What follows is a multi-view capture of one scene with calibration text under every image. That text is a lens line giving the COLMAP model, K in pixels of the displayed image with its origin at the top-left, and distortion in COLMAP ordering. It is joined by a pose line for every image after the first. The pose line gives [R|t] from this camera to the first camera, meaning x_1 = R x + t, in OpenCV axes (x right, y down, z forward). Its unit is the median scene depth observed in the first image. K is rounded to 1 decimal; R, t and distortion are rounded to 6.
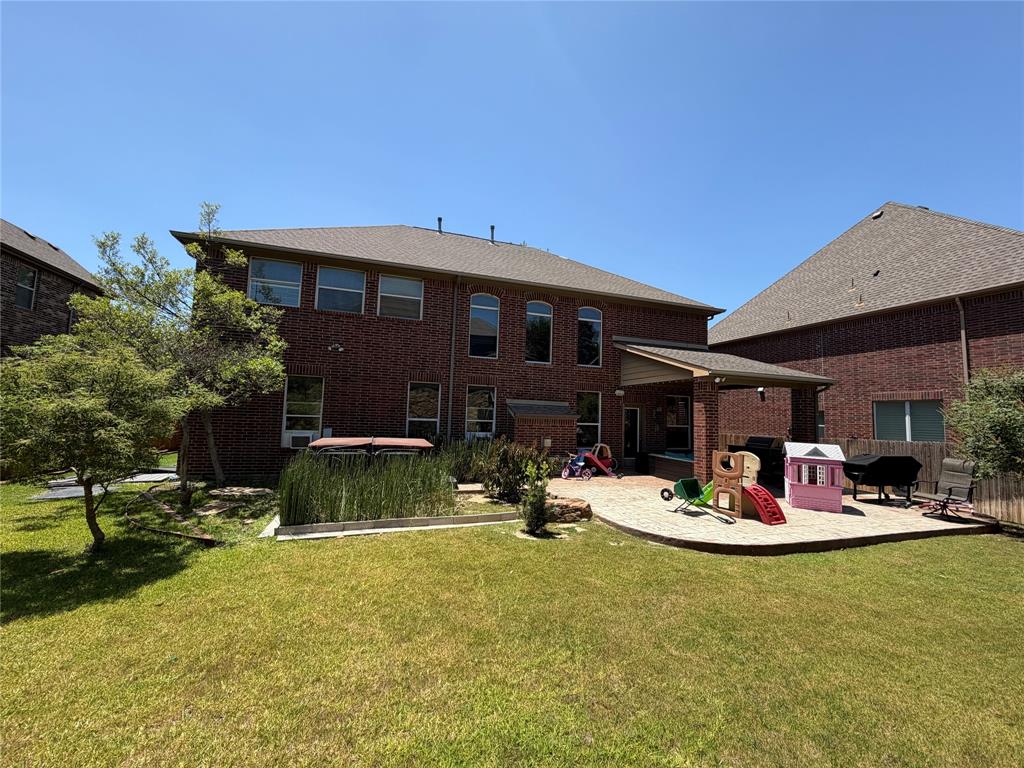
lens RADIAL K [[415.4, 0, 517.5], [0, 415.4, 384.2], [0, 0, 1]] dist [0.001842, 0.001045]
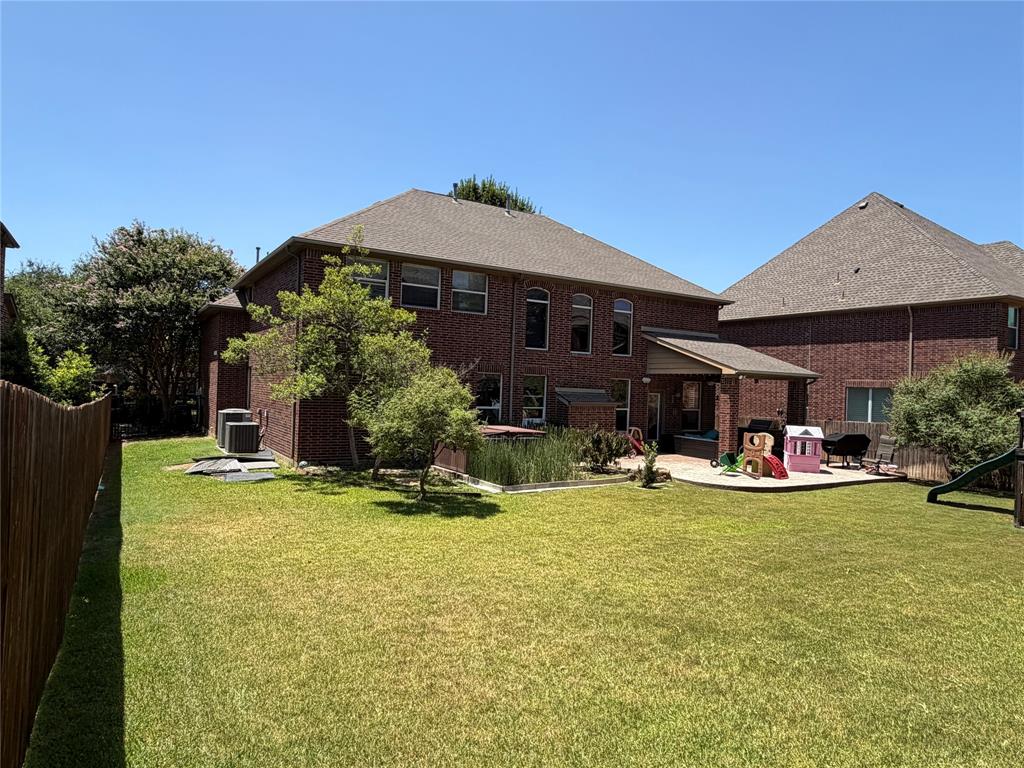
lens RADIAL K [[688.7, 0, 509.5], [0, 688.7, 383.3], [0, 0, 1]] dist [0.000577, 0.002074]
pose [[0.971711, 0.002377, 0.236162, -0.680824], [-0.022773, 0.996233, 0.083676, -0.147209], [-0.235073, -0.086687, 0.968104, -0.848624]]
